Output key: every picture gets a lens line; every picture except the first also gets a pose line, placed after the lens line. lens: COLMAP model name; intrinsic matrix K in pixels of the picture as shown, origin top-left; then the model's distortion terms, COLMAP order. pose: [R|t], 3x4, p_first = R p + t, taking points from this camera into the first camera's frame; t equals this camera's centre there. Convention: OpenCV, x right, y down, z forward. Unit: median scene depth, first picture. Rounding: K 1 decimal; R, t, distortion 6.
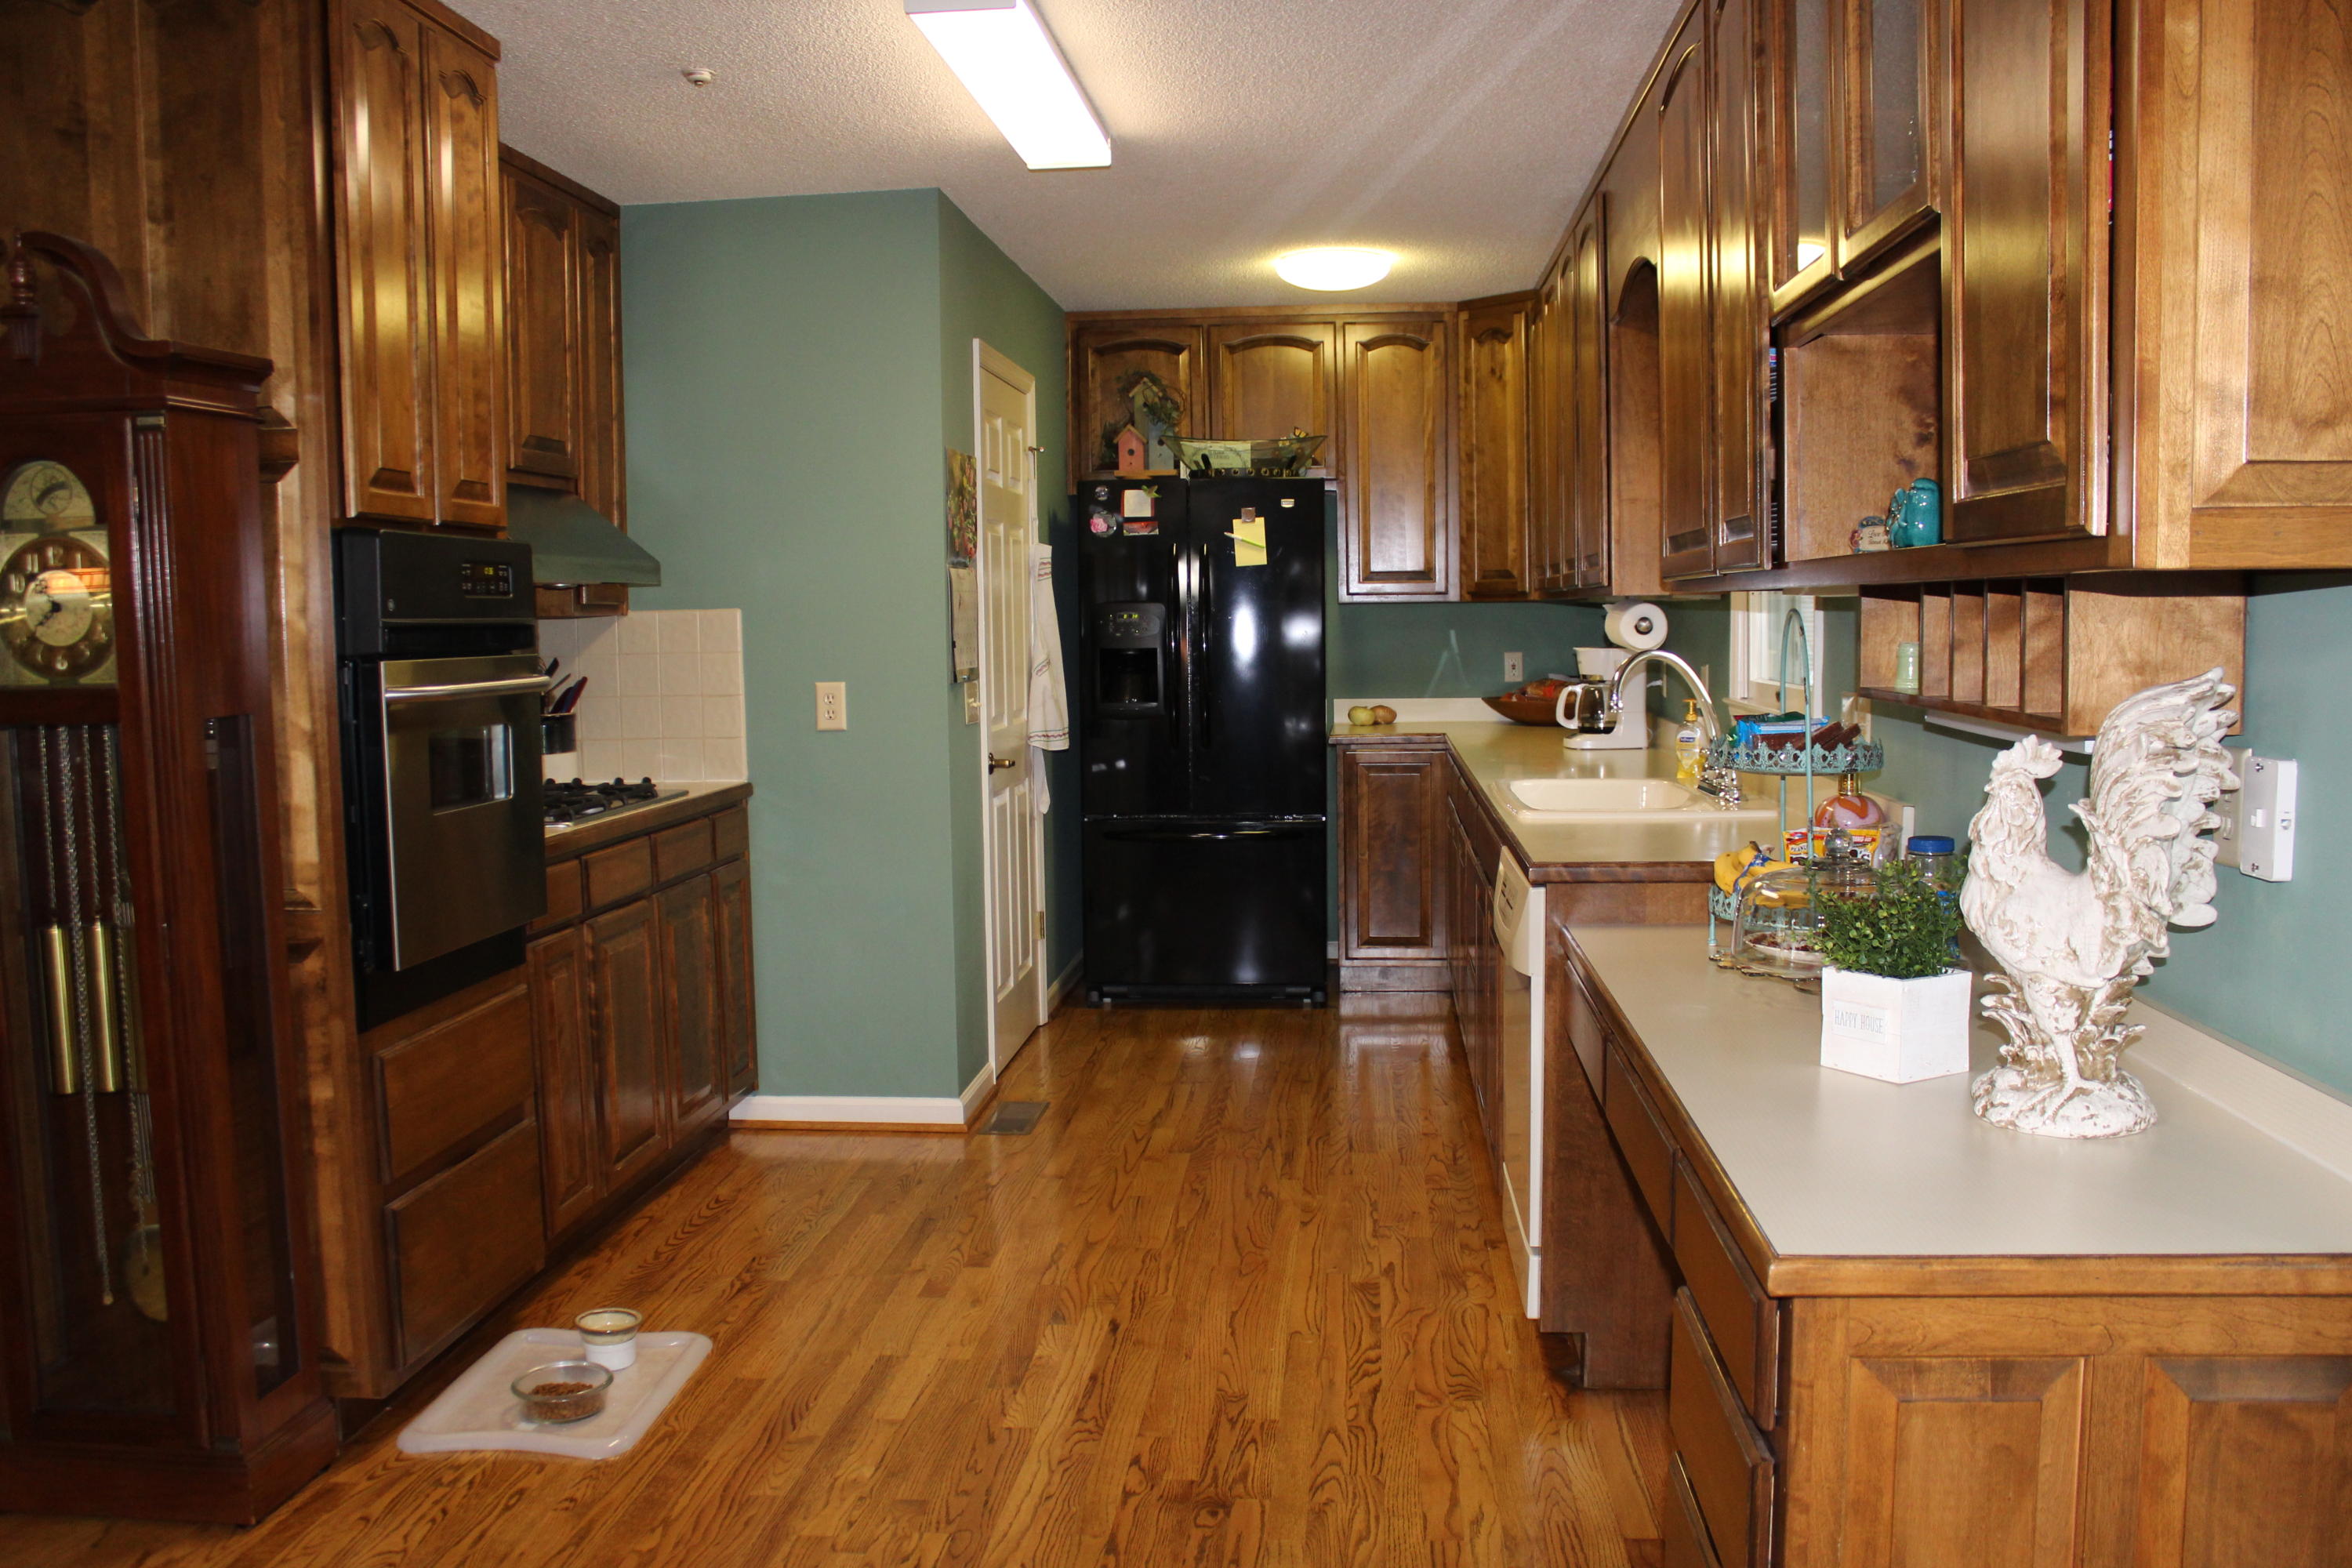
lens RADIAL K [[1978.1, 0, 1180.4], [0, 1978.1, 781.0], [0, 0, 1]] dist [-0.134163, 0.023901]
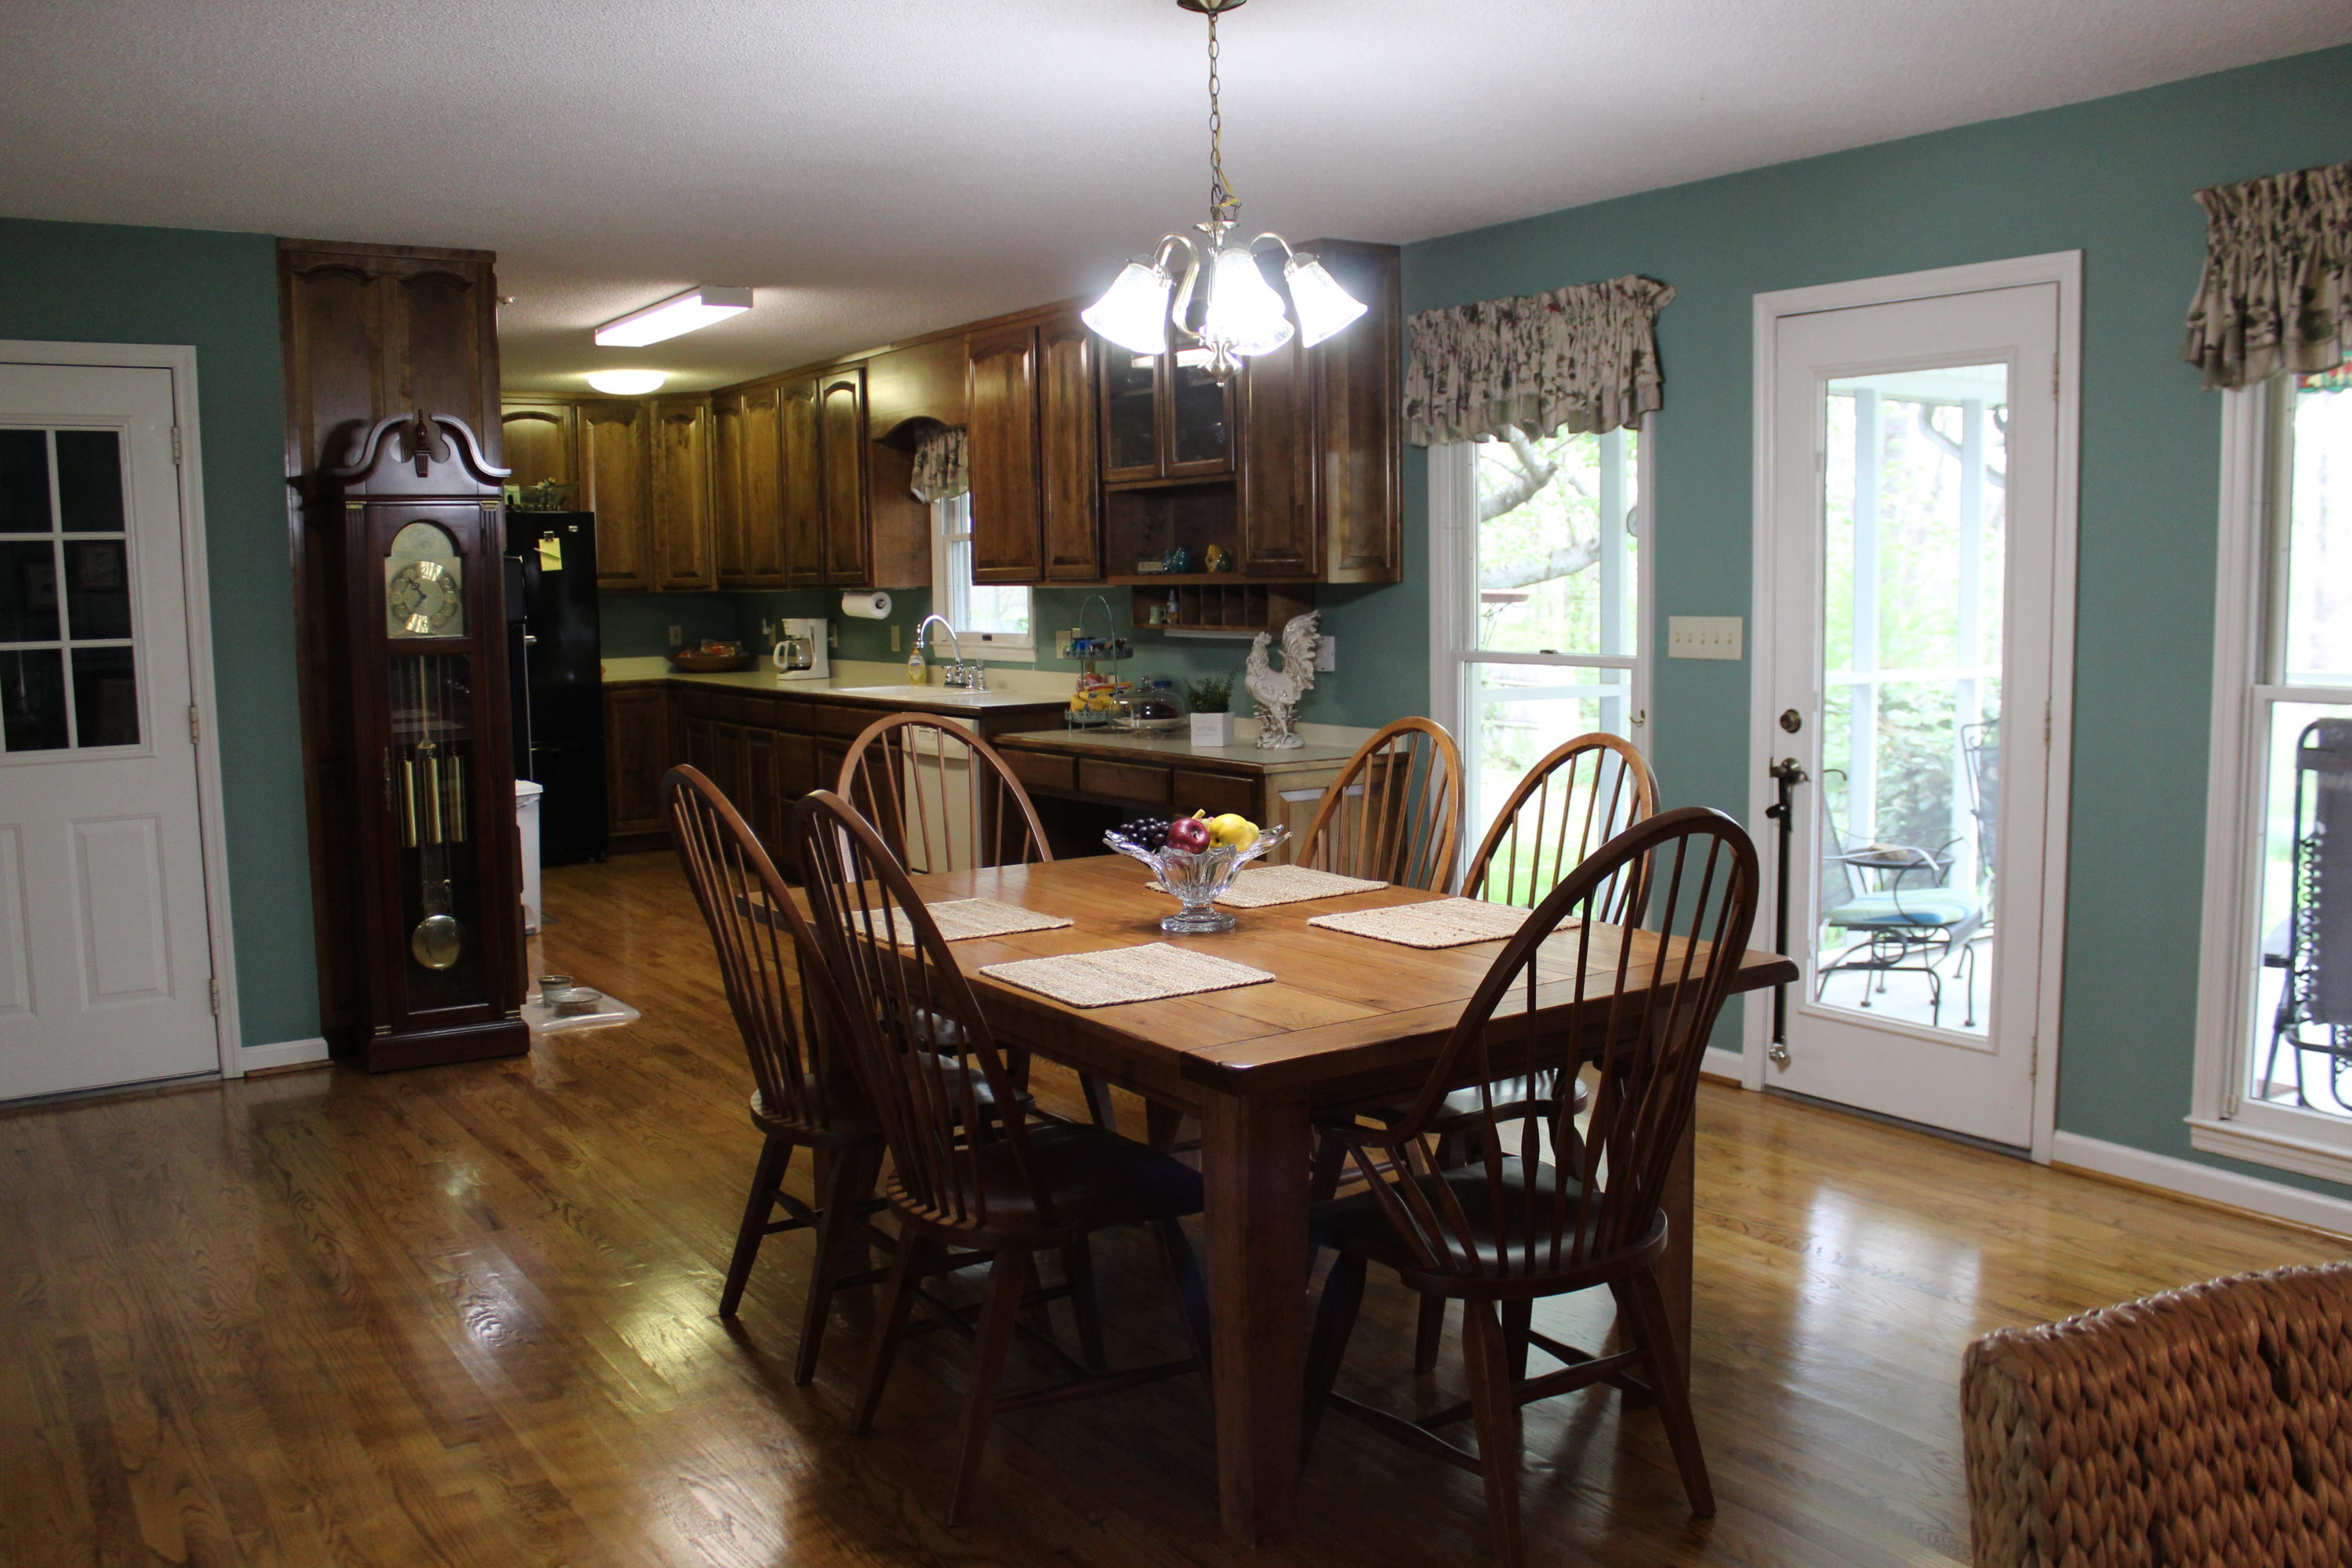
lens RADIAL K [[1978.1, 0, 1174.6], [0, 1978.1, 786.6], [0, 0, 1]] dist [-0.134163, 0.023901]
pose [[0.781722, -0.067517, 0.619961, -0.575358], [0.060680, 0.997640, 0.032135, 0.039610], [-0.620667, 0.012499, 0.783974, -0.498343]]
